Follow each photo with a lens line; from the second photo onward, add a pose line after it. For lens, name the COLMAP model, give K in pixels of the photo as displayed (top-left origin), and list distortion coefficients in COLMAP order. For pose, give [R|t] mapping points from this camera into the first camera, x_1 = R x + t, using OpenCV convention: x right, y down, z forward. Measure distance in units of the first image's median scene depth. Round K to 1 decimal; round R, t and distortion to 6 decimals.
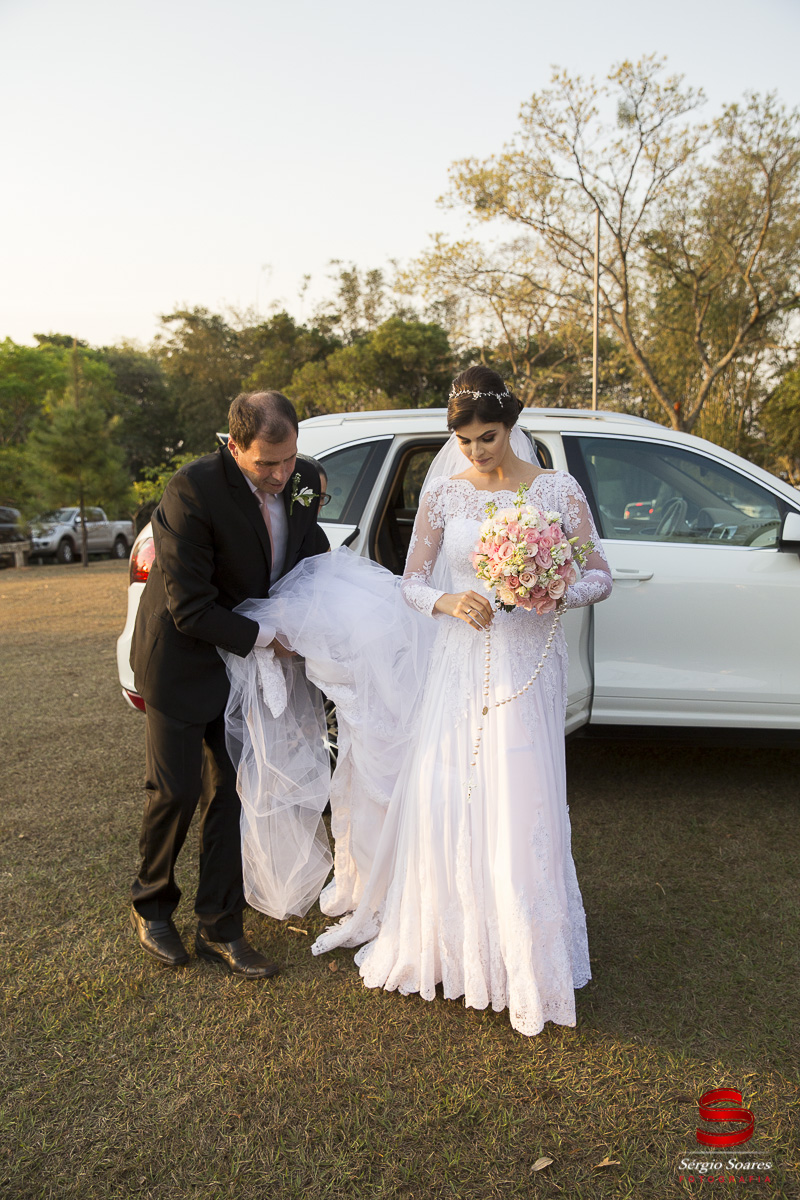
lens RADIAL K [[1051.4, 0, 400.0], [0, 1051.4, 600.0], [0, 0, 1]] dist [-0.000782, -0.000807]
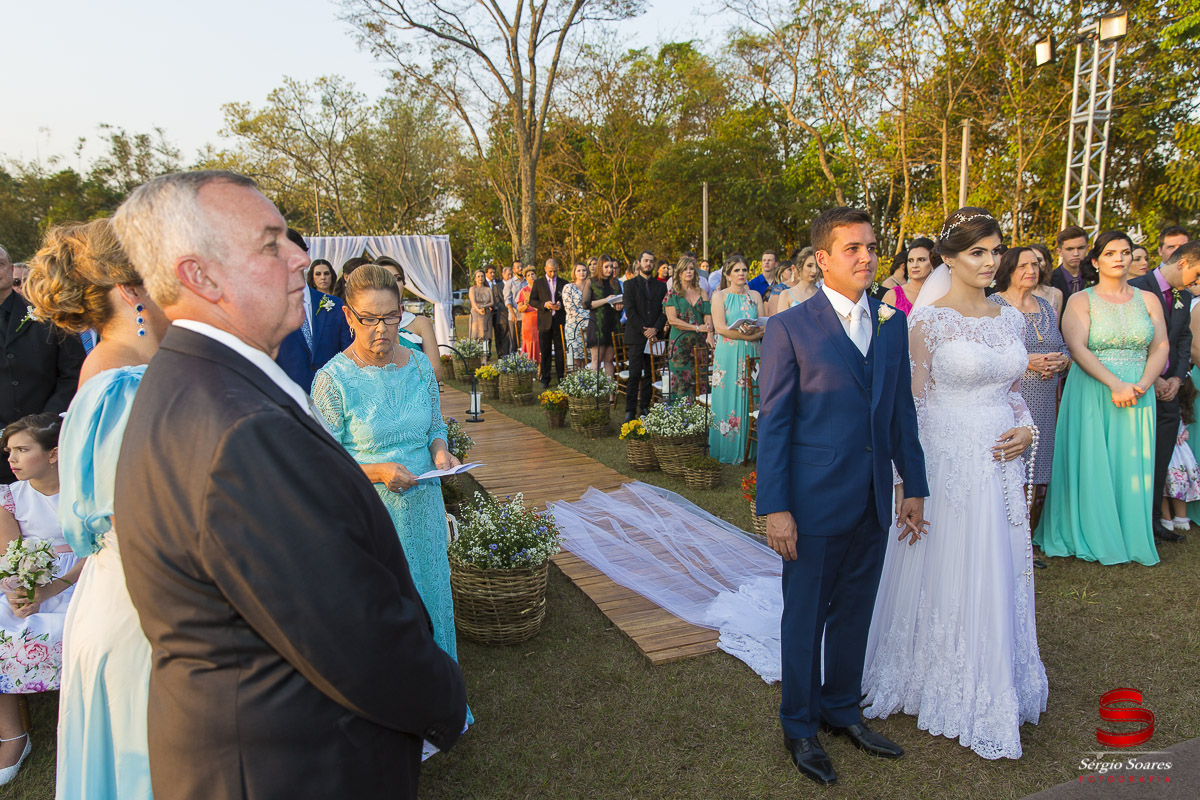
lens RADIAL K [[840.6, 0, 596.3], [0, 840.6, 435.7], [0, 0, 1]] dist [0.005144, -0.000746]
pose [[0.889474, -0.093991, 0.447215, -0.026281], [0.072584, 0.995254, 0.064808, 0.023194], [-0.451184, -0.025185, 0.892075, -0.175789]]
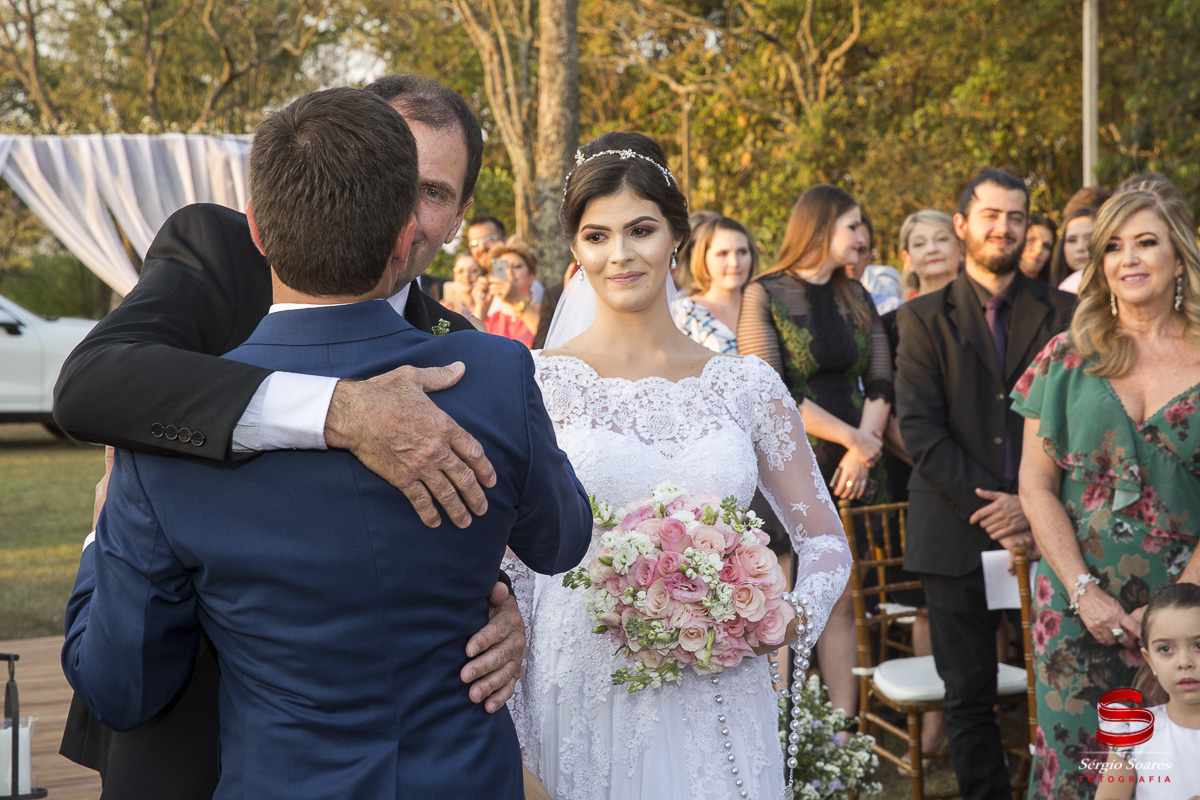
lens RADIAL K [[2304.3, 0, 600.0], [0, 2304.3, 400.0], [0, 0, 1]] dist [0.242230, -0.010455]
pose [[0.917128, -0.028908, 0.397543, -0.015937], [0.061106, 0.995774, -0.068562, 0.020053], [-0.393881, 0.087172, 0.915019, -0.154597]]
